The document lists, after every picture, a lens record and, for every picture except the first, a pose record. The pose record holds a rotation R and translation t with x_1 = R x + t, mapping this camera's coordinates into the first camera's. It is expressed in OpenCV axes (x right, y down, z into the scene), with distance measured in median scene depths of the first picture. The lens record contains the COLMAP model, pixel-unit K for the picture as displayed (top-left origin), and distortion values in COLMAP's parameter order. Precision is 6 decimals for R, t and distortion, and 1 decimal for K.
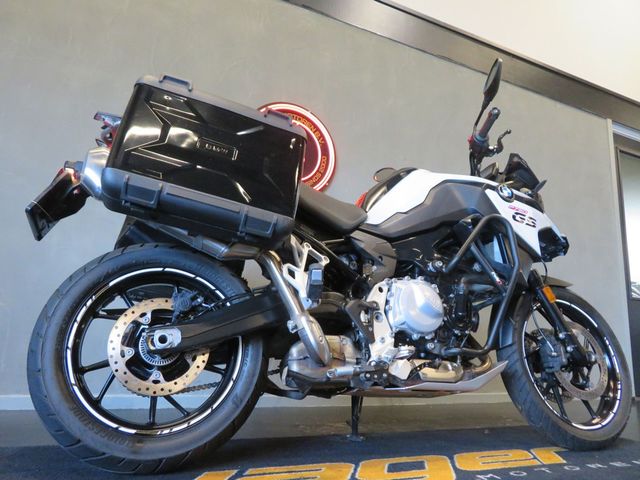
lens RADIAL K [[456.7, 0, 317.9], [0, 456.7, 242.2], [0, 0, 1]] dist [-0.005212, -0.001966]
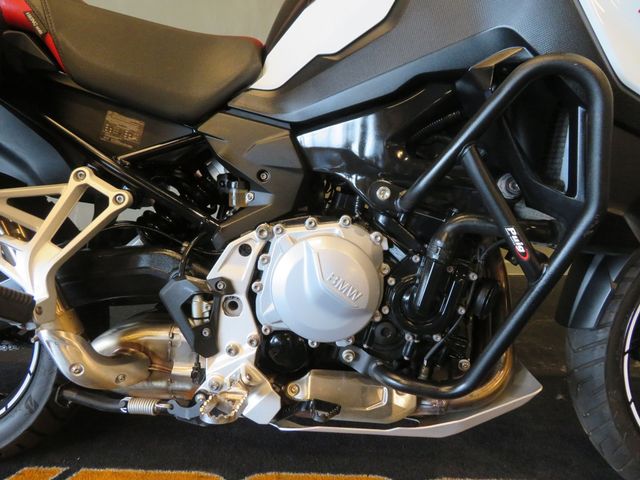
lens RADIAL K [[456.7, 0, 317.9], [0, 456.7, 242.2], [0, 0, 1]] dist [-0.005212, -0.001966]
pose [[0.897126, 0.114037, -0.426803, 0.419850], [0.121245, 0.865455, 0.486094, -0.135181], [0.424812, -0.487835, 0.762596, 0.659054]]
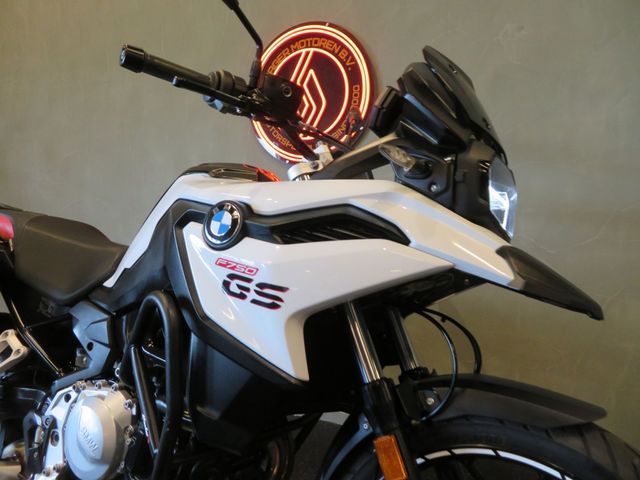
lens RADIAL K [[456.7, 0, 317.9], [0, 456.7, 242.2], [0, 0, 1]] dist [-0.005212, -0.001966]
pose [[0.630328, 0.002646, -0.776325, 0.929269], [0.201785, 0.965066, 0.167125, -0.168963], [0.749647, -0.261994, 0.607774, 0.925434]]
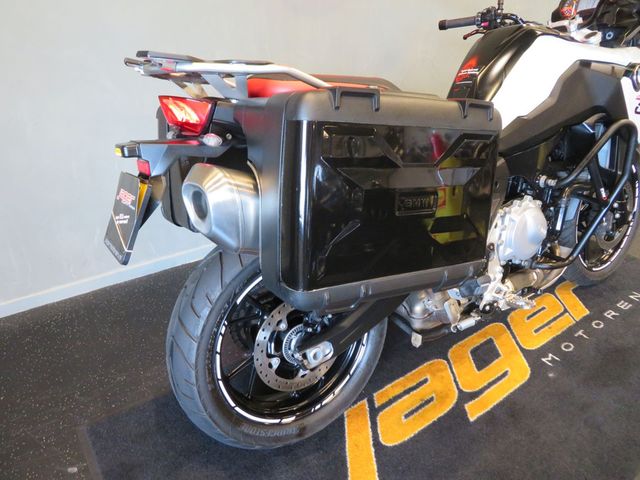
lens RADIAL K [[456.7, 0, 317.9], [0, 456.7, 242.2], [0, 0, 1]] dist [-0.005212, -0.001966]
pose [[0.980375, -0.107214, 0.165440, -0.375543], [-0.027728, 0.755858, 0.654148, -0.467958], [-0.195183, -0.645897, 0.738052, 0.362967]]
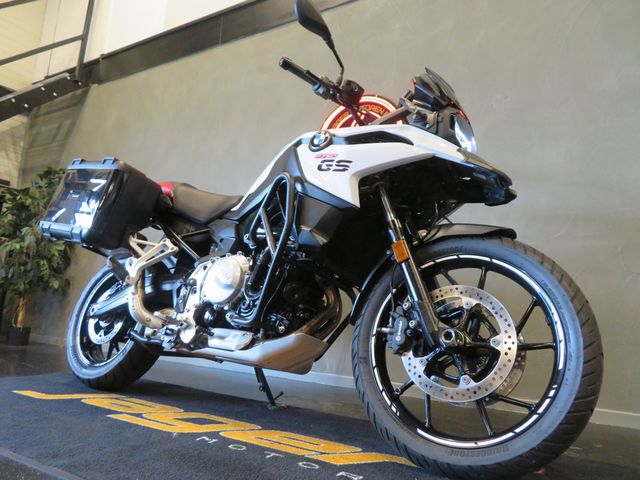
lens RADIAL K [[459.3, 0, 320.0], [0, 459.3, 240.0], [0, 0, 1]] dist [-0.009419, -0.003381]
pose [[0.574056, -0.149472, -0.805057, 1.246359], [0.133665, 0.987115, -0.087962, 0.175465], [0.807832, -0.057113, 0.586639, 0.558817]]
